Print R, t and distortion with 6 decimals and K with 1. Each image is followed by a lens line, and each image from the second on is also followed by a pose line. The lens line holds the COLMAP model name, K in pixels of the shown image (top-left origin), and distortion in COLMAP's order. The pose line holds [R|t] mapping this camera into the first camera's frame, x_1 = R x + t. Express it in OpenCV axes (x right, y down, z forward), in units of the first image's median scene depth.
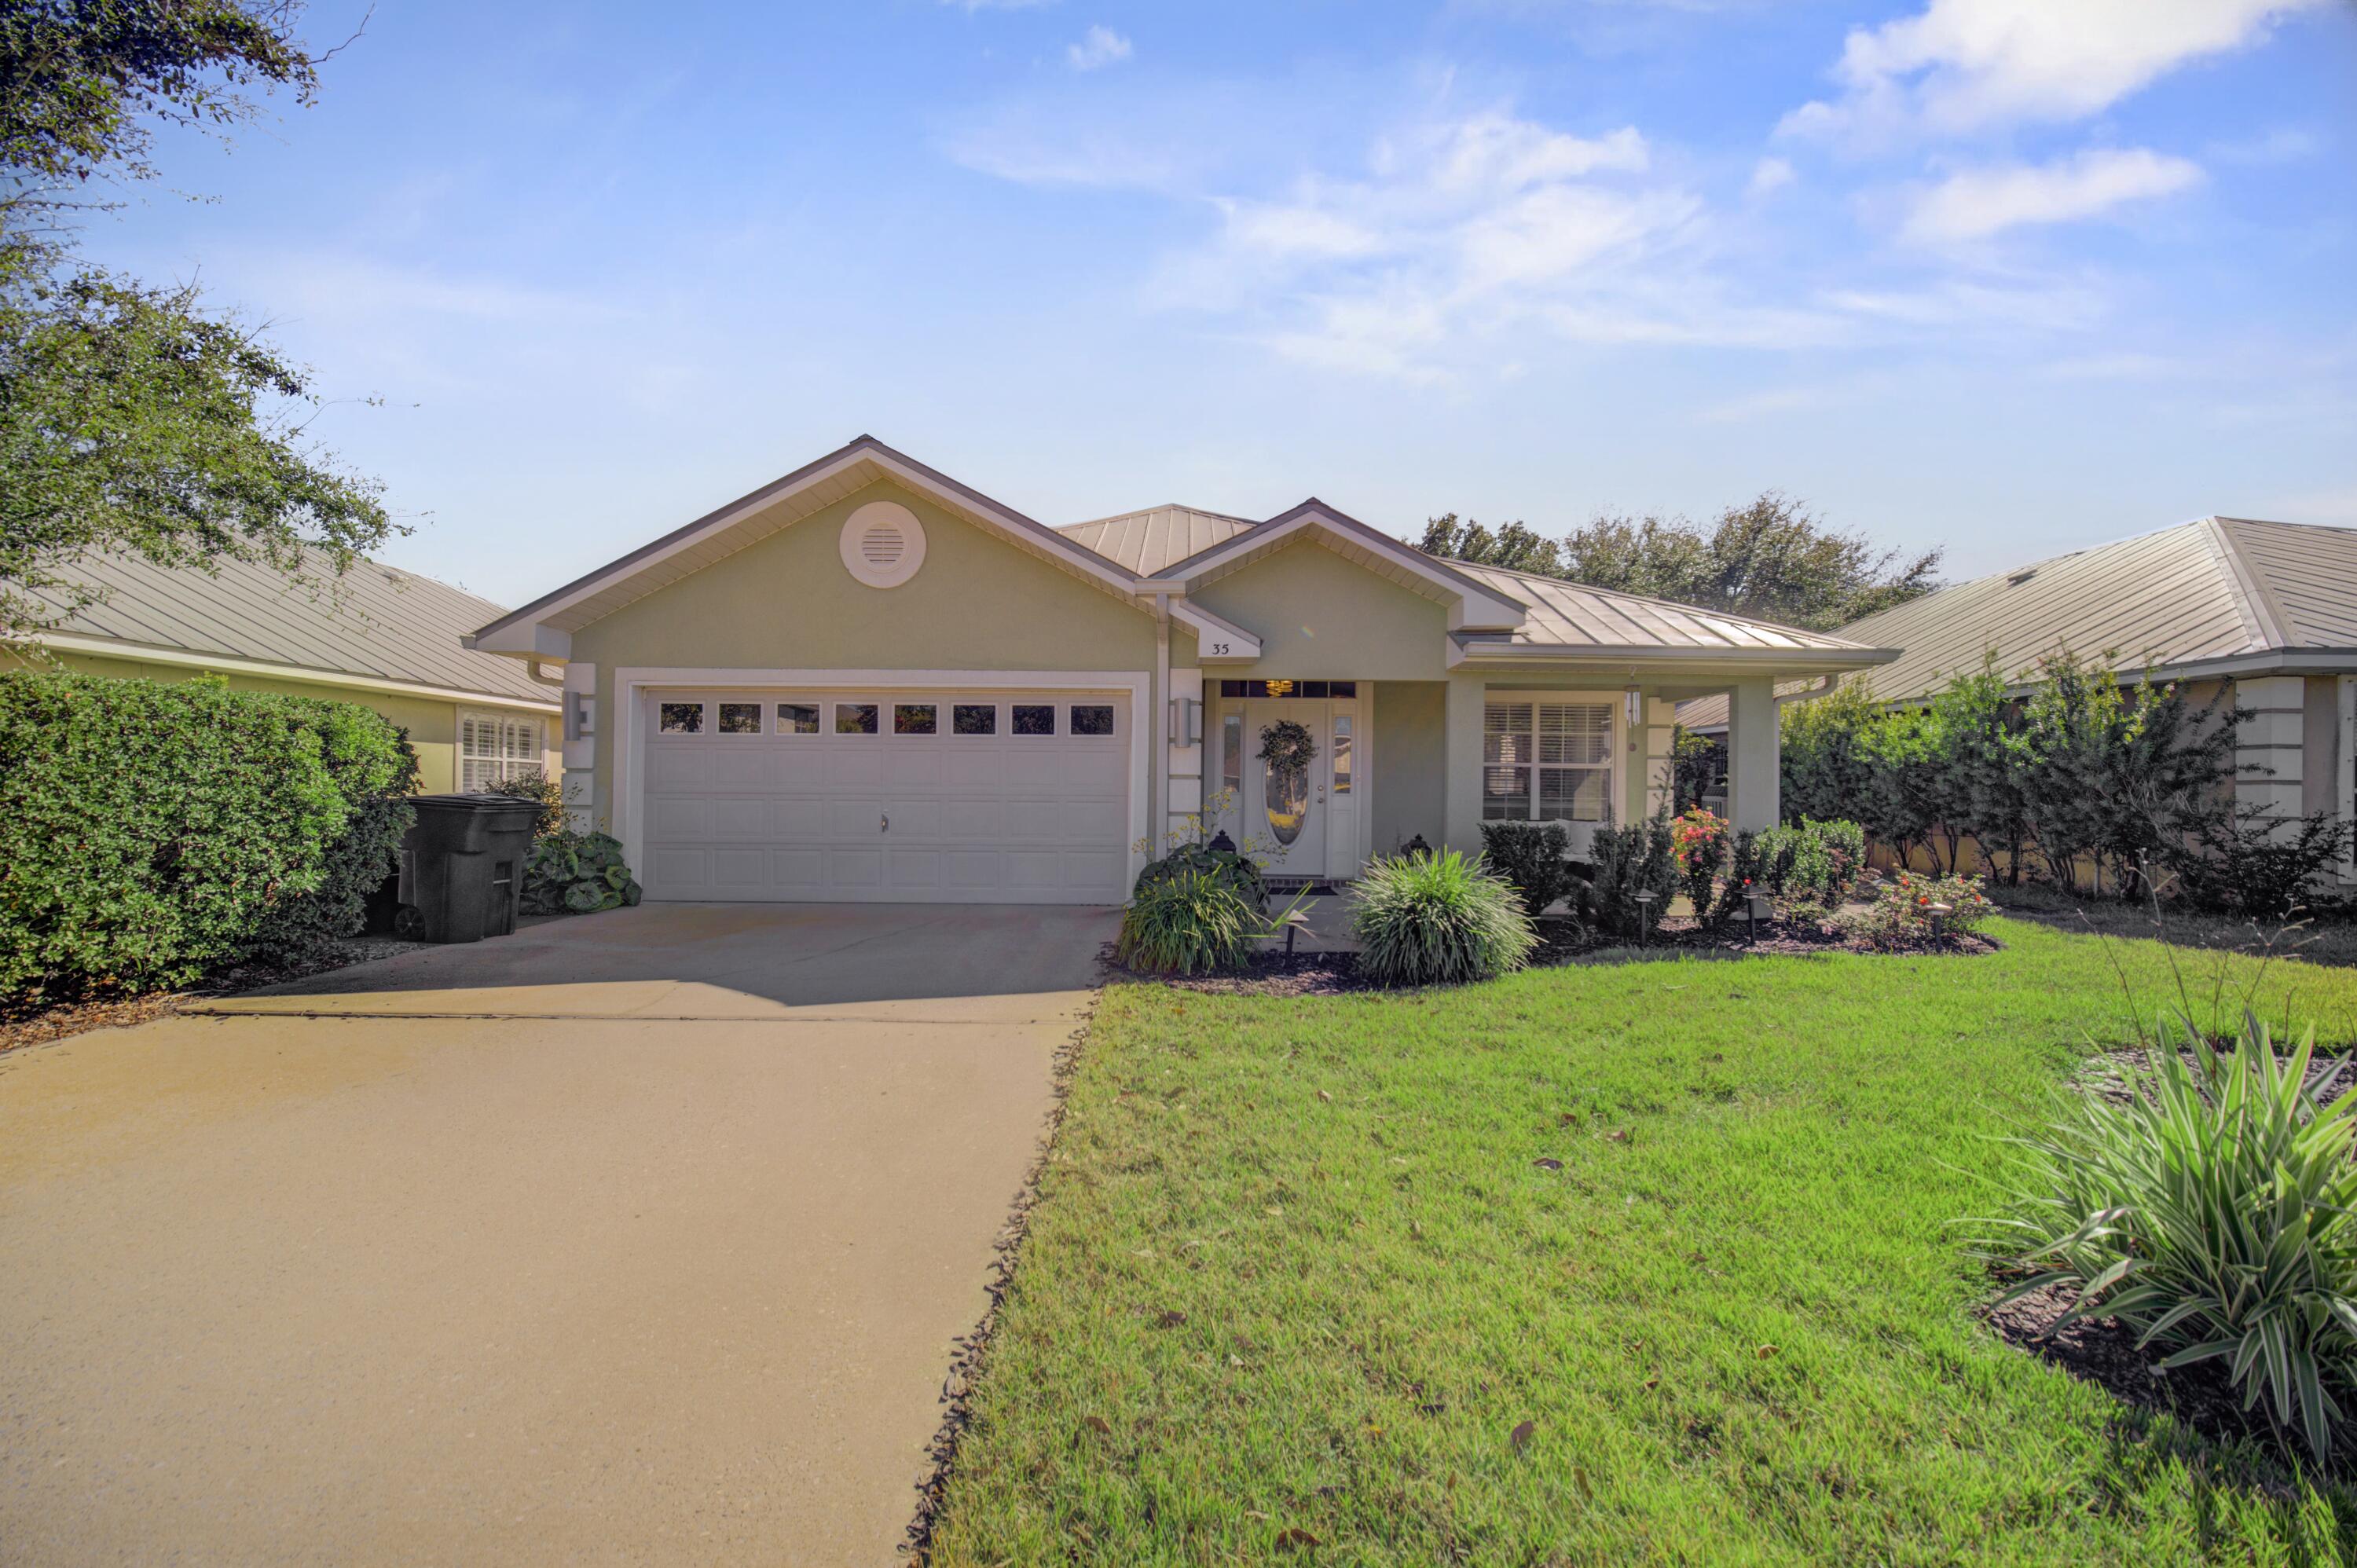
lens RADIAL K [[925.6, 0, 1161.0], [0, 925.6, 785.4], [0, 0, 1]] dist [-0.010031, 0.000052]
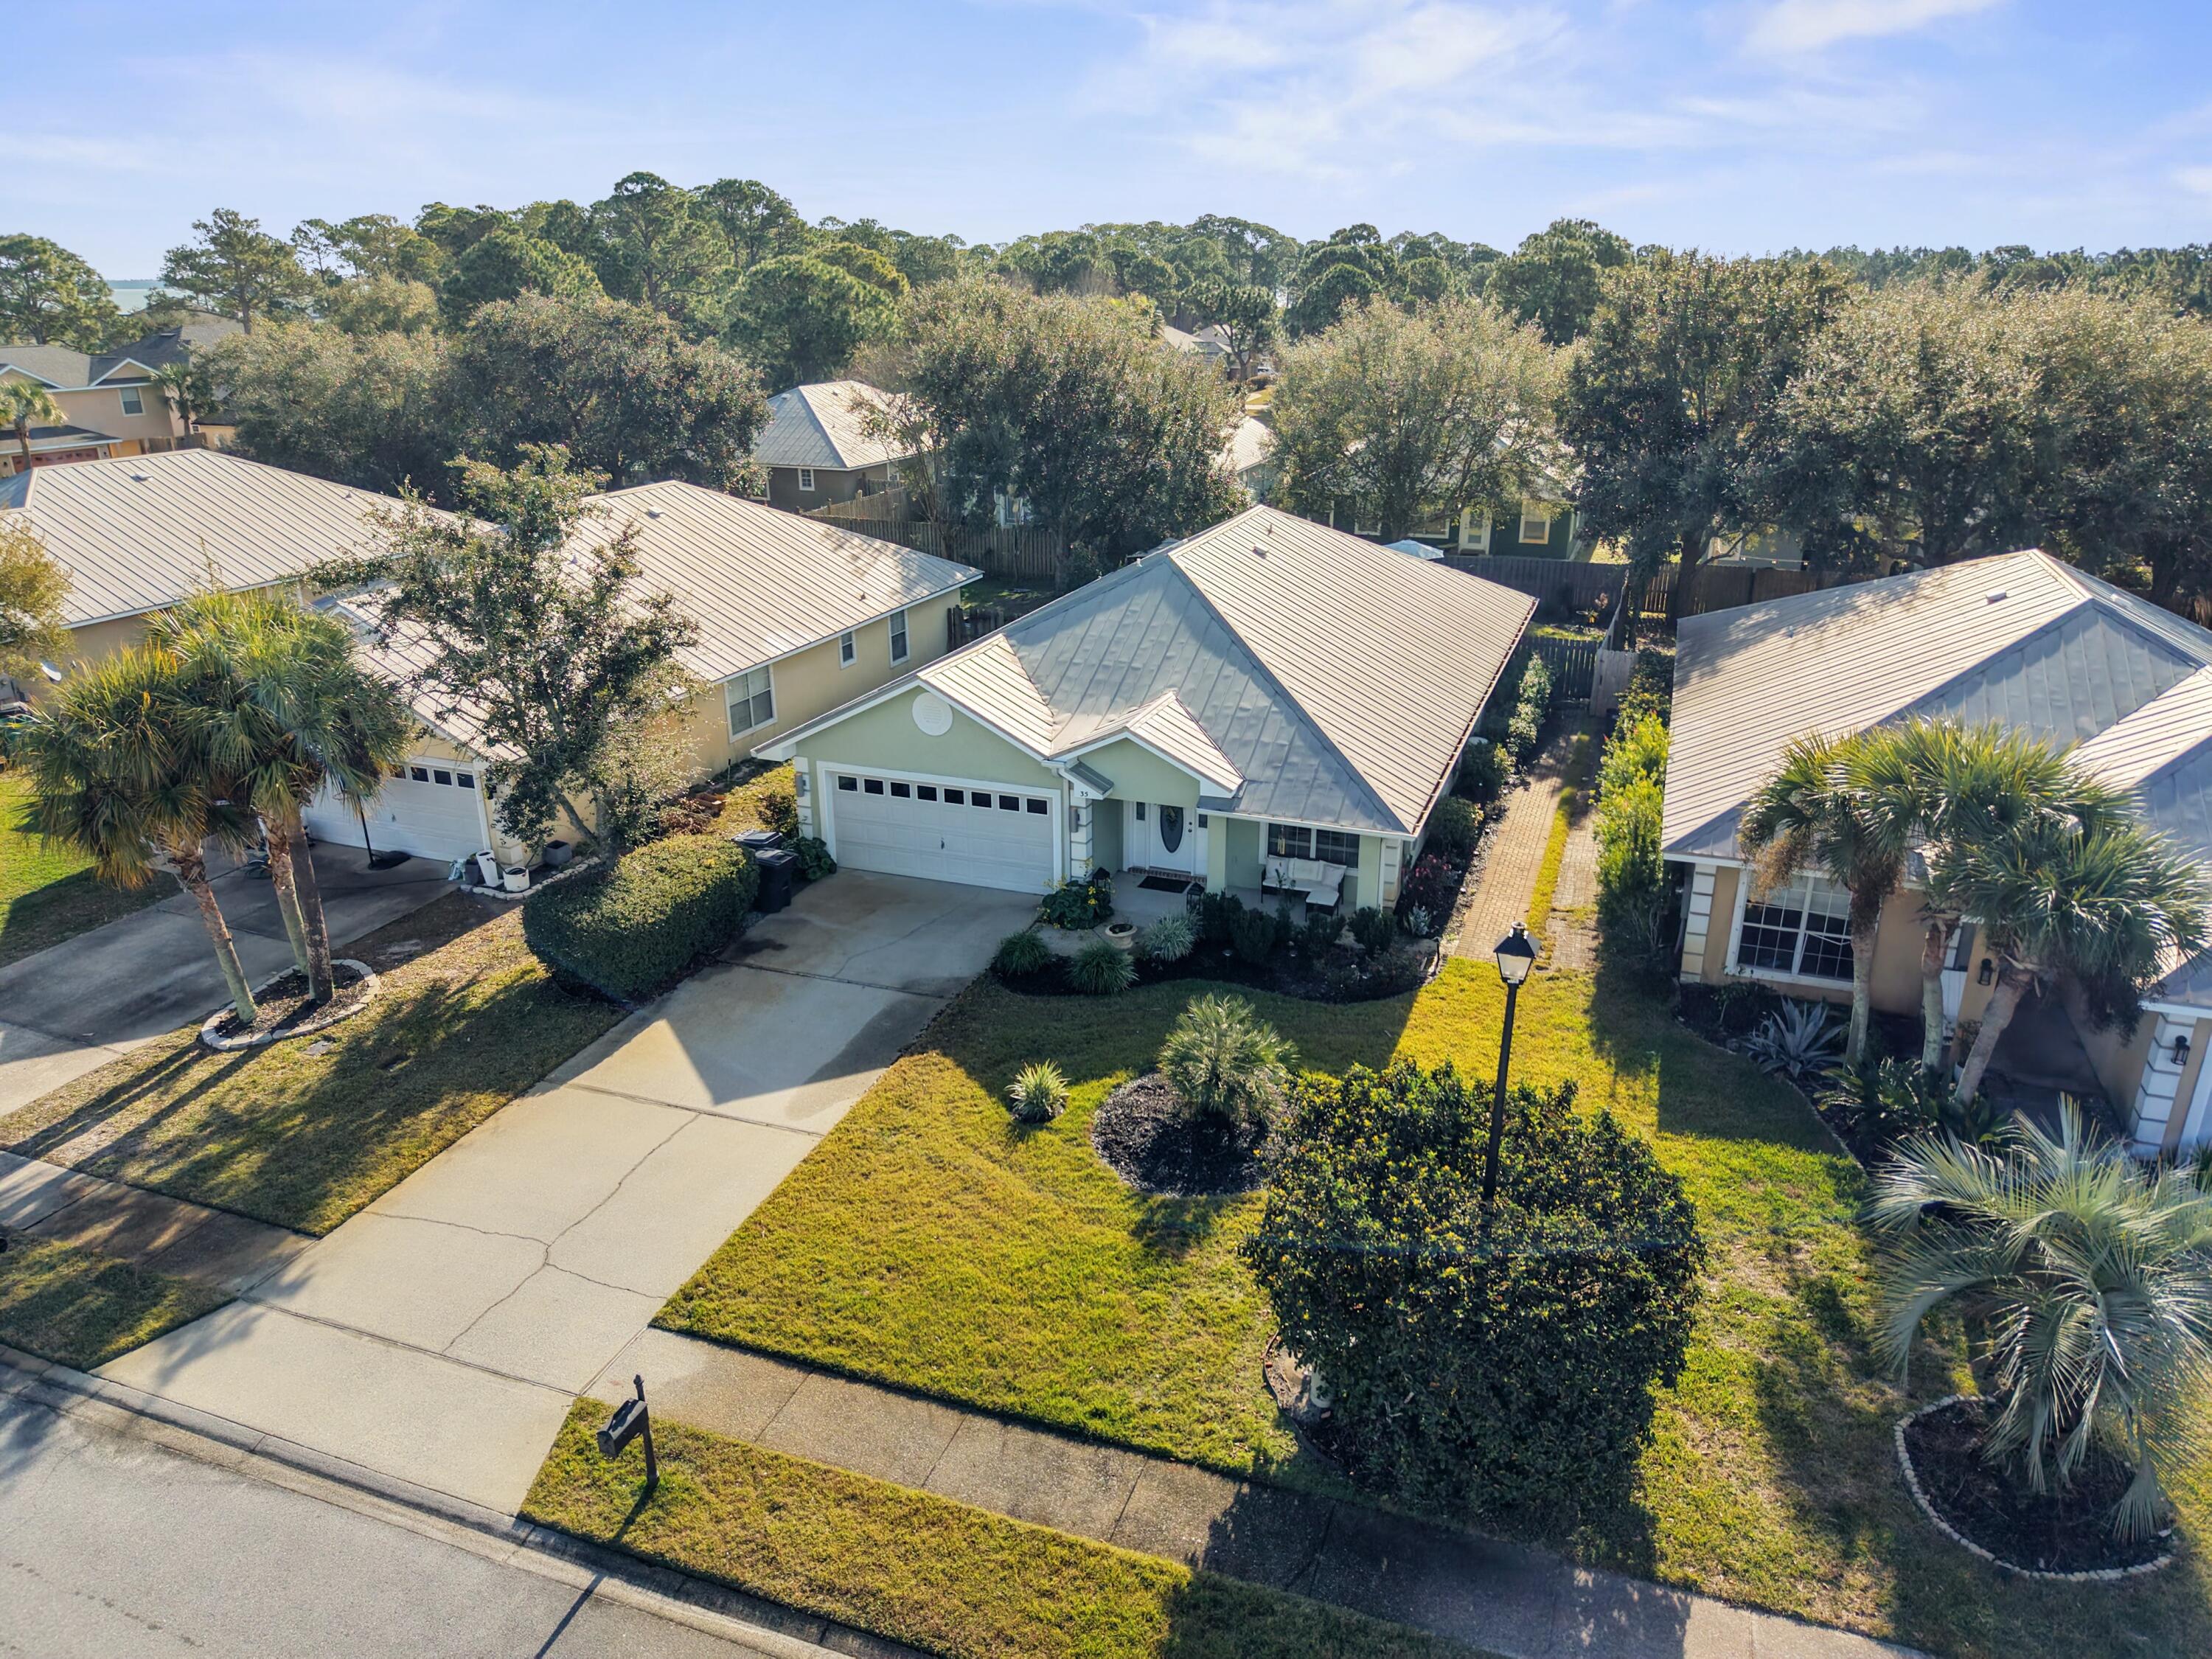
lens RADIAL K [[1485.9, 0, 1141.1], [0, 1485.9, 827.4], [0, 0, 1]] dist [0.000392, -0.002409]
pose [[0.948489, 0.107492, -0.298016, 1.083067], [0.003649, 0.936910, 0.349551, -1.136301], [0.316789, -0.332633, 0.888257, -1.738576]]
